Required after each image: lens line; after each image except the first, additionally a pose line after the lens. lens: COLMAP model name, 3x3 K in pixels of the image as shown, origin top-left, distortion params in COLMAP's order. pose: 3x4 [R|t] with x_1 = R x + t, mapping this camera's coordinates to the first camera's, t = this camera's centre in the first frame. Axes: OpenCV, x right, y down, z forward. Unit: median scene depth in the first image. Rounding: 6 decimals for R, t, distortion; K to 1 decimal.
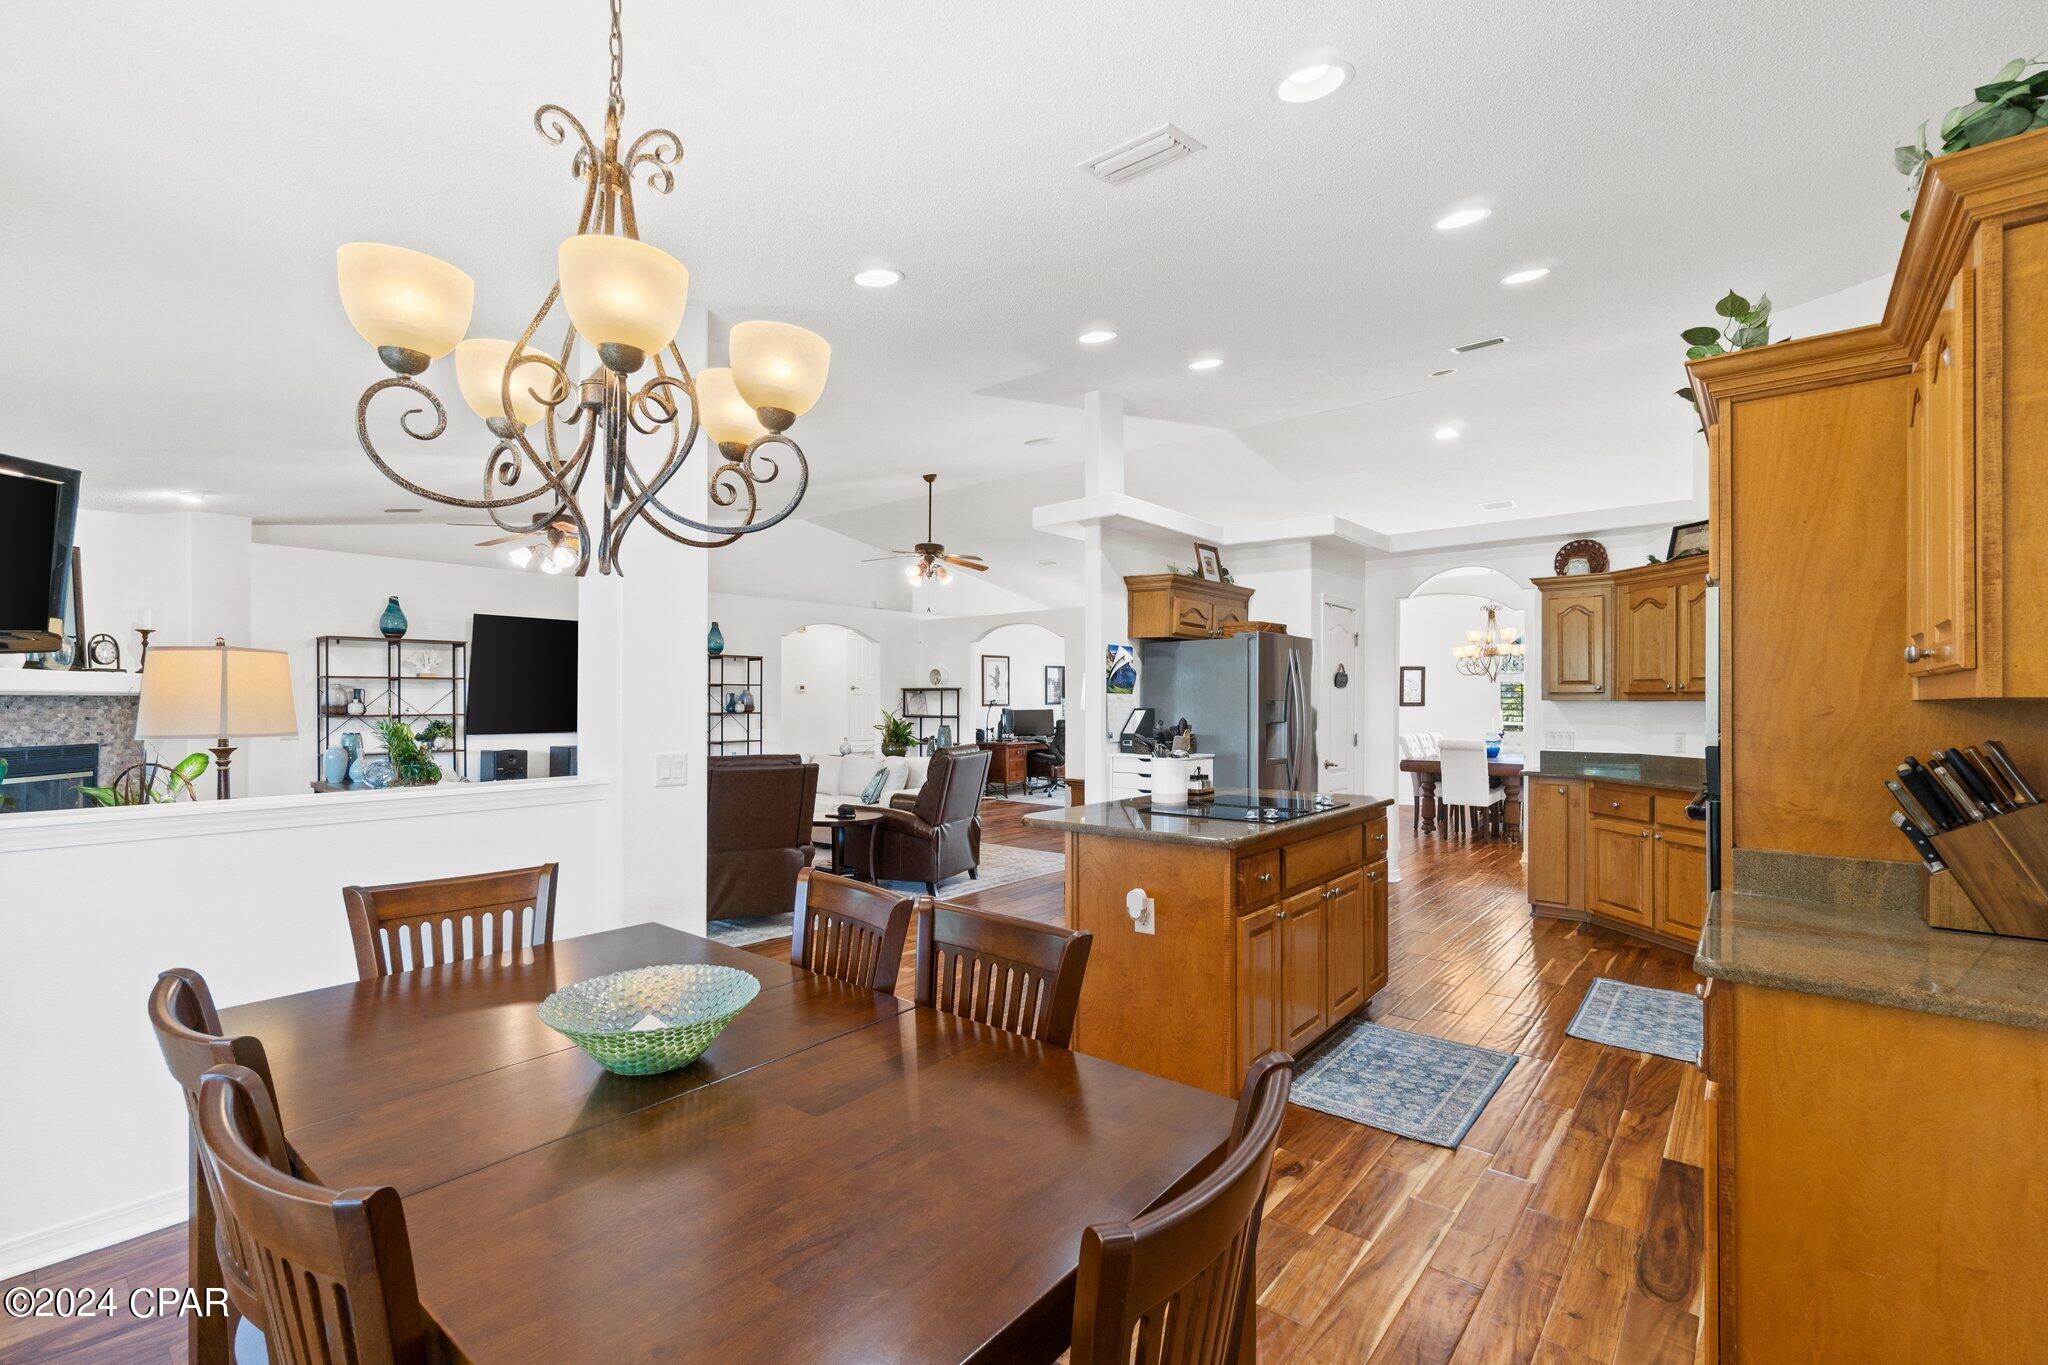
lens RADIAL K [[902.7, 0, 1012.7], [0, 902.7, 694.1], [0, 0, 1]] dist [-0.002130, -0.000240]
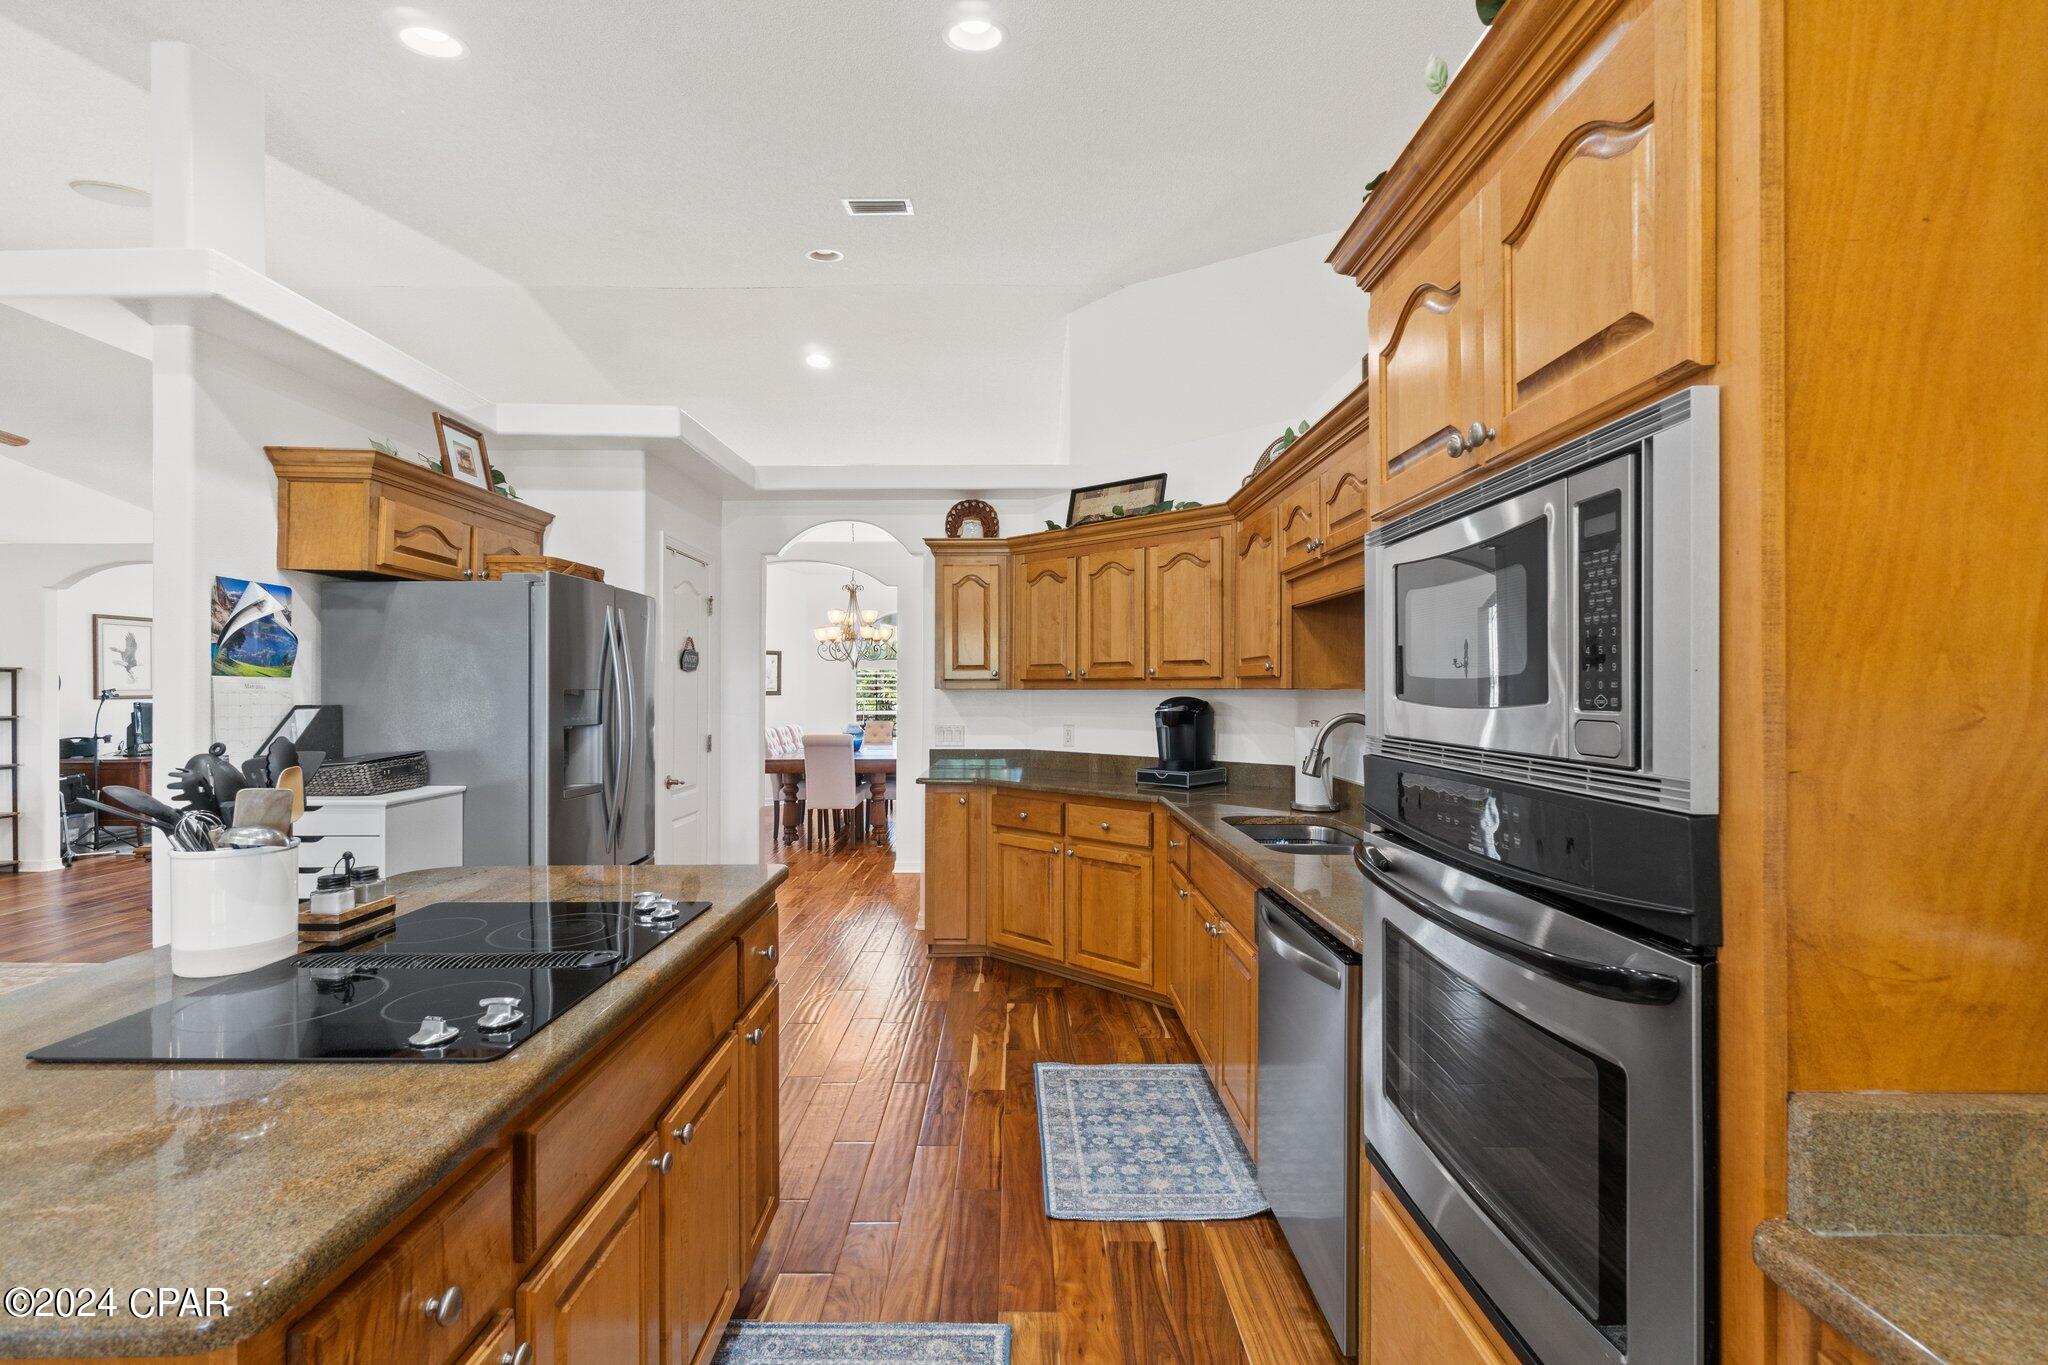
lens RADIAL K [[902.7, 0, 1012.7], [0, 902.7, 694.1], [0, 0, 1]] dist [-0.002130, -0.000240]
pose [[0.767860, -0.004822, 0.640599, 0.120670], [-0.003474, 0.999926, 0.011691, 0.001950], [-0.640608, -0.011202, 0.767786, 0.337671]]
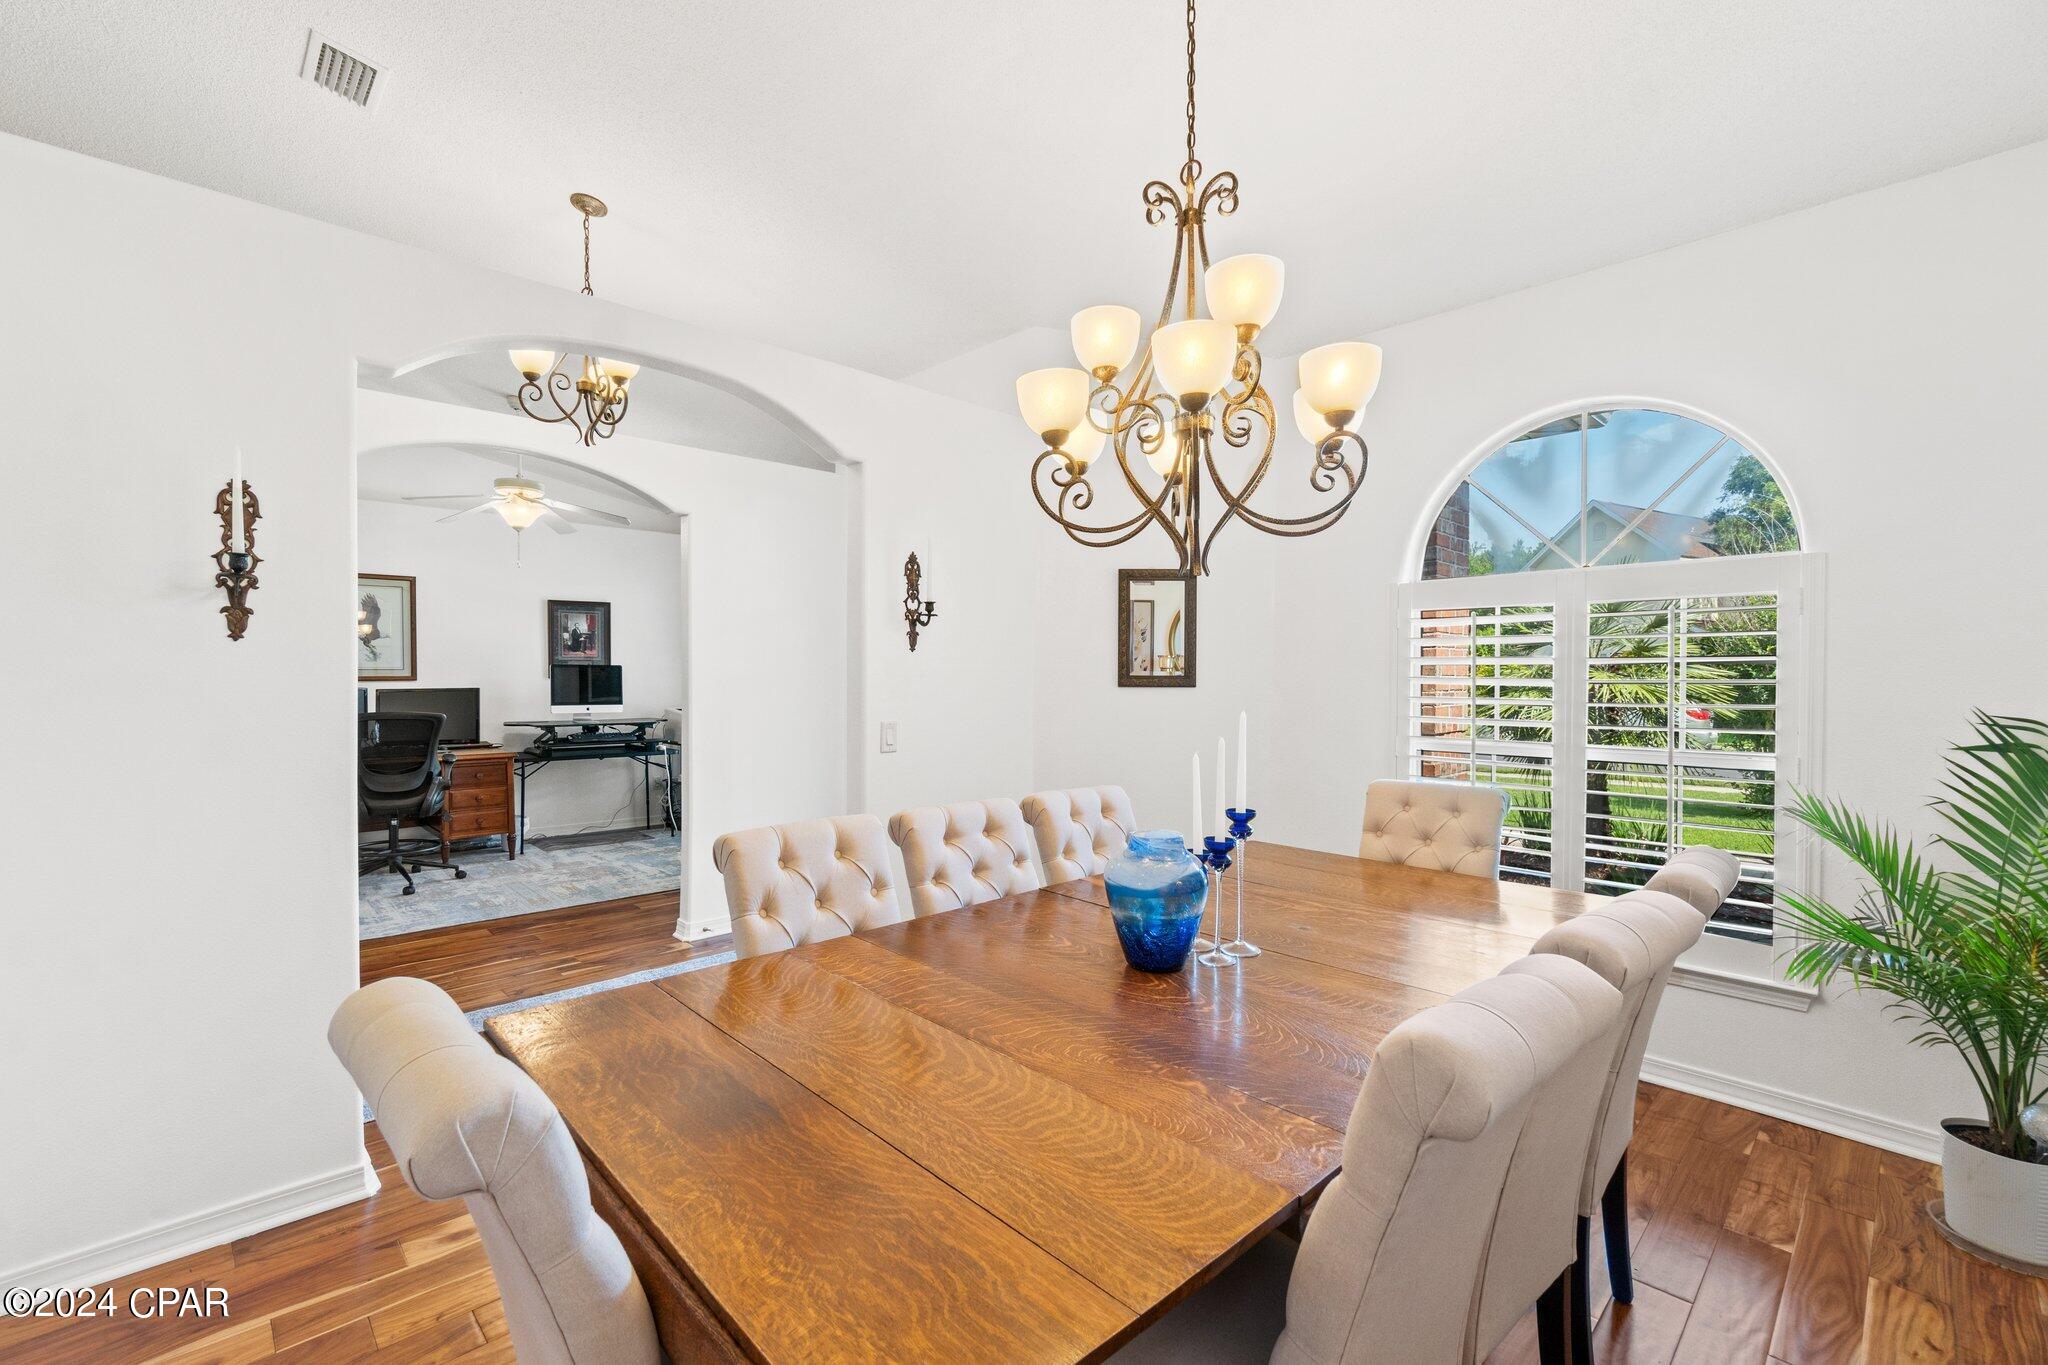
lens RADIAL K [[877.4, 0, 1007.5], [0, 877.4, 679.9], [0, 0, 1]] dist [-0.002337, -0.000236]
pose [[0.993609, 0.001441, -0.112871, 0.868547], [-0.000118, 0.999931, 0.011722, 0.017772], [0.112880, -0.011633, 0.993541, 1.360000]]
